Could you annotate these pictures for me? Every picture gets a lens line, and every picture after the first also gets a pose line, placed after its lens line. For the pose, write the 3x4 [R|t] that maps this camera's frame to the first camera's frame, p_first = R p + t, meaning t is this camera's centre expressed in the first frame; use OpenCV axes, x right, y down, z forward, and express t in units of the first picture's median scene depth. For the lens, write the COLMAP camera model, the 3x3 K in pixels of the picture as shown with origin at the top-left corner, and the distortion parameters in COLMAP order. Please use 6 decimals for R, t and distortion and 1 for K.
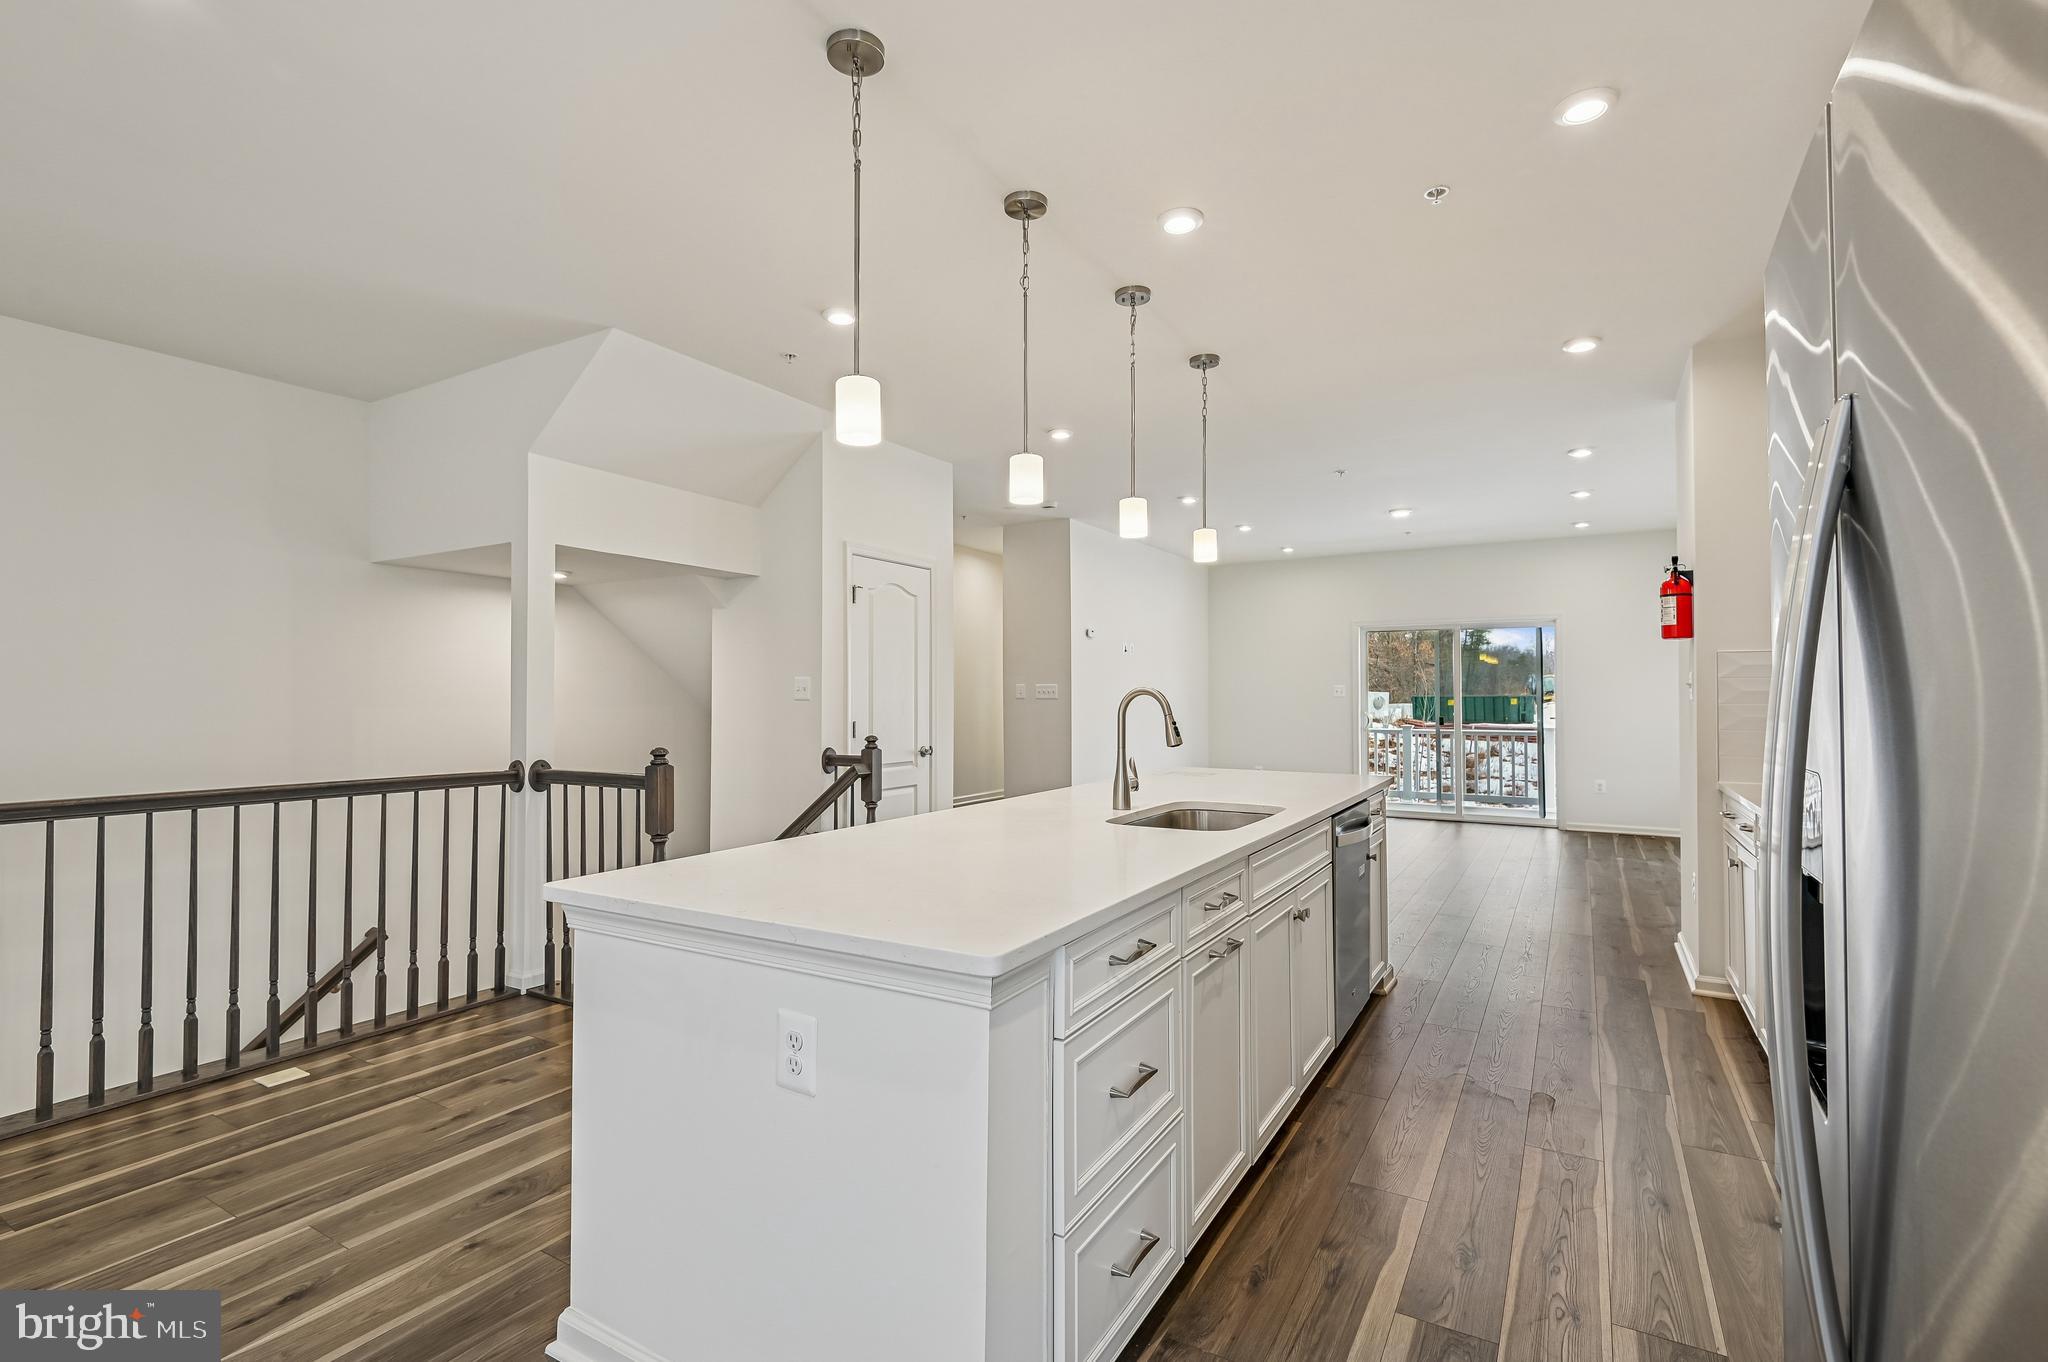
lens RADIAL K [[940.5, 0, 1014.9], [0, 940.5, 677.7], [0, 0, 1]] dist [0.013487, -0.010669]
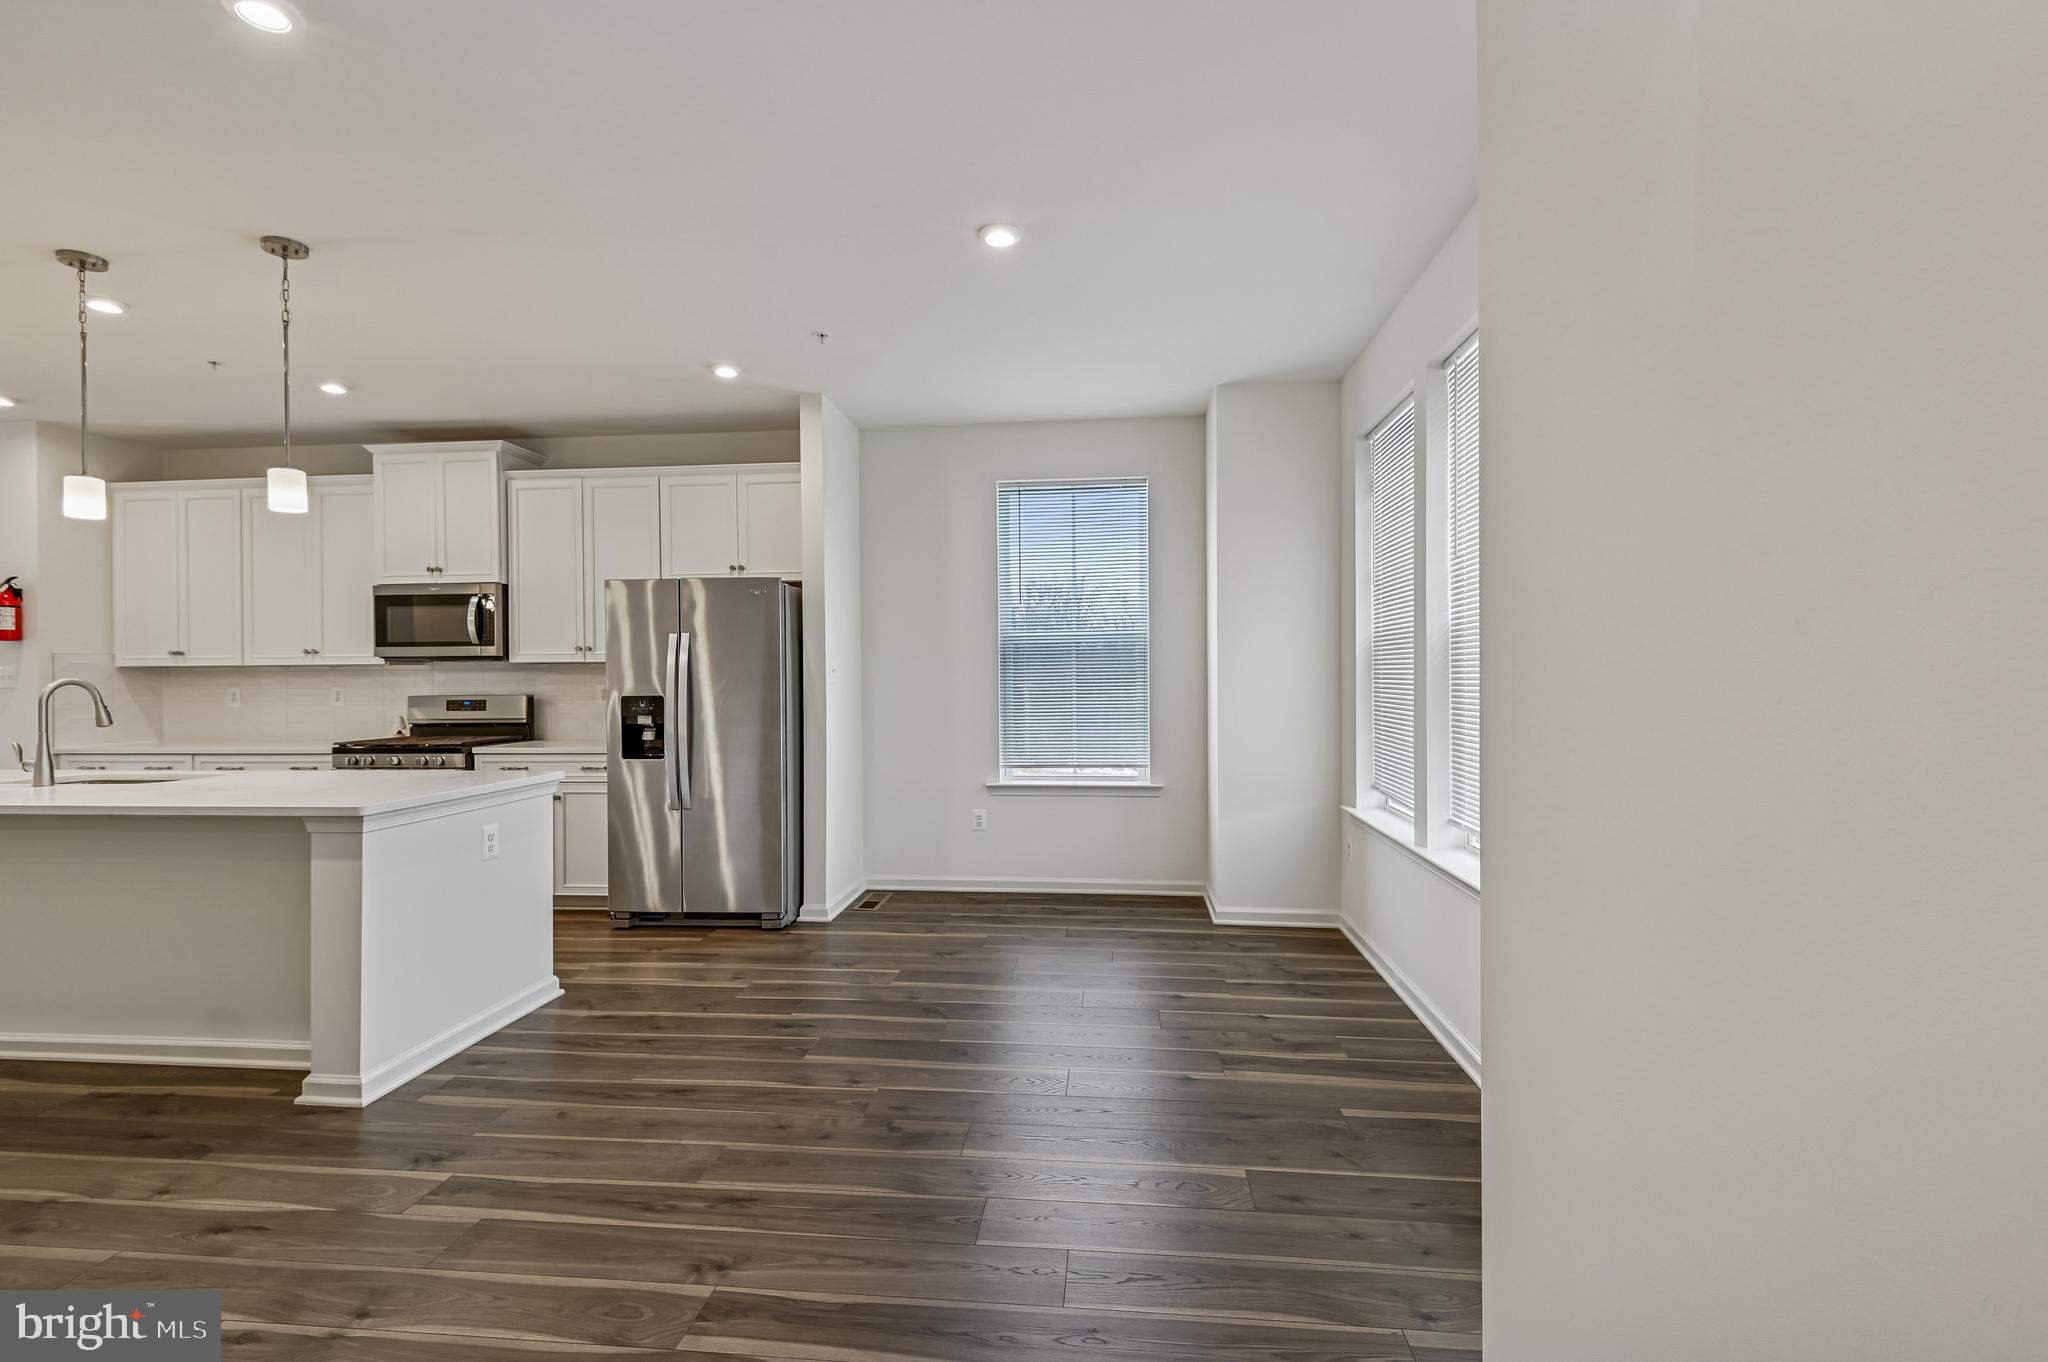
lens RADIAL K [[940.5, 0, 1029.9], [0, 940.5, 680.8], [0, 0, 1]] dist [0.013487, -0.010669]
pose [[-0.425812, -0.000252, 0.904812, -1.090327], [-0.009311, 0.999948, -0.004103, 0.004470], [-0.904764, -0.010172, -0.425792, 0.311057]]
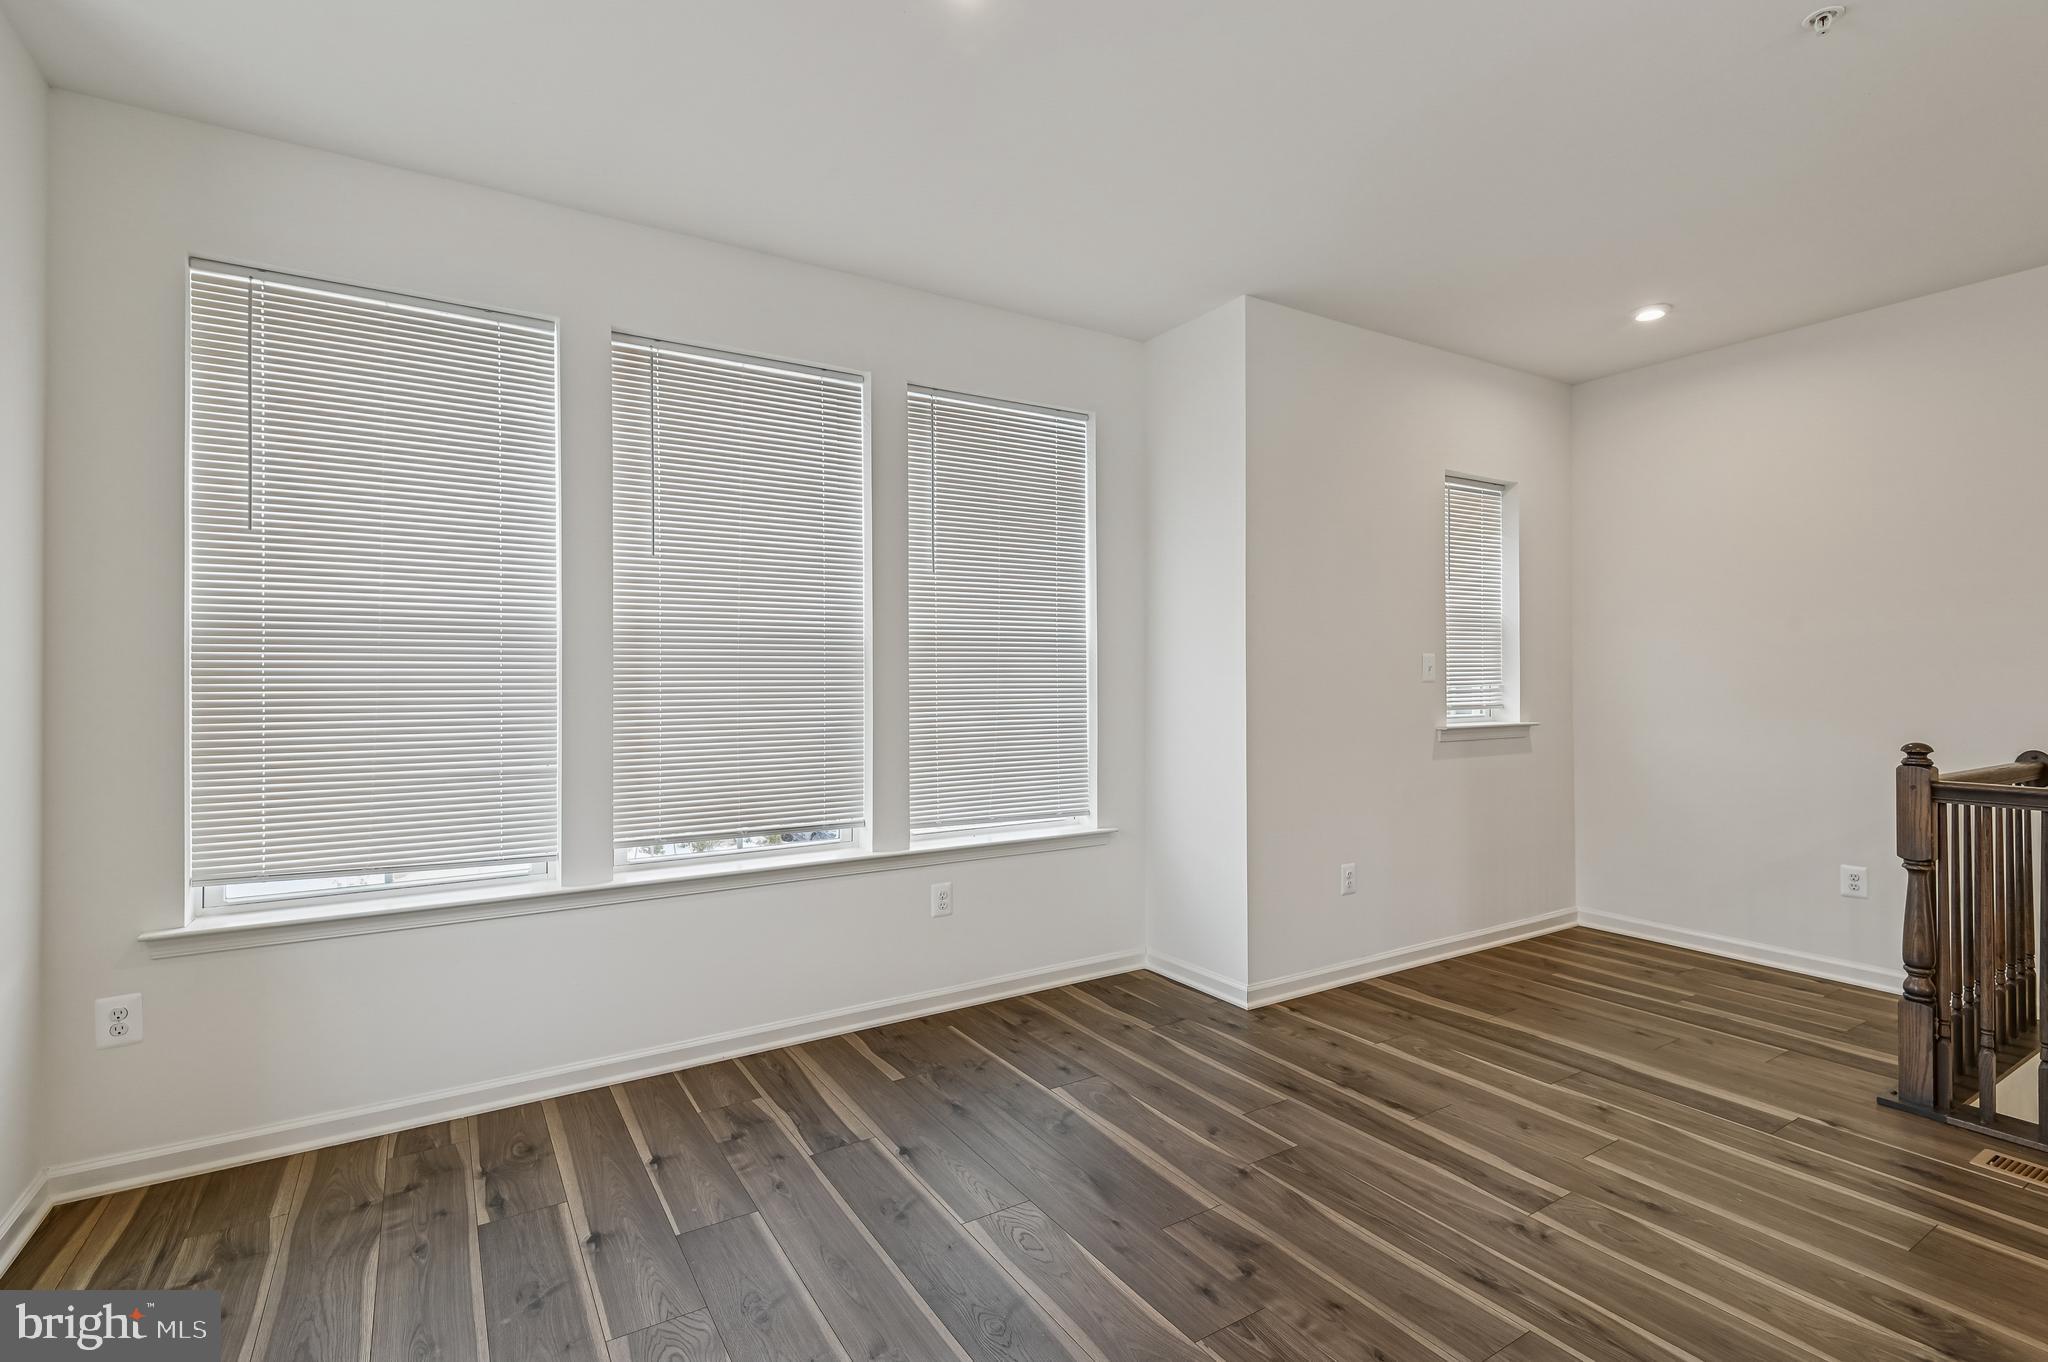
lens RADIAL K [[940.5, 0, 1017.5], [0, 940.5, 667.8], [0, 0, 1]] dist [0.013487, -0.010669]
pose [[-0.461695, -0.004029, -0.887029, 0.072086], [0.022651, 0.999610, -0.016330, 0.003129], [0.886749, -0.027632, -0.461424, 0.243562]]
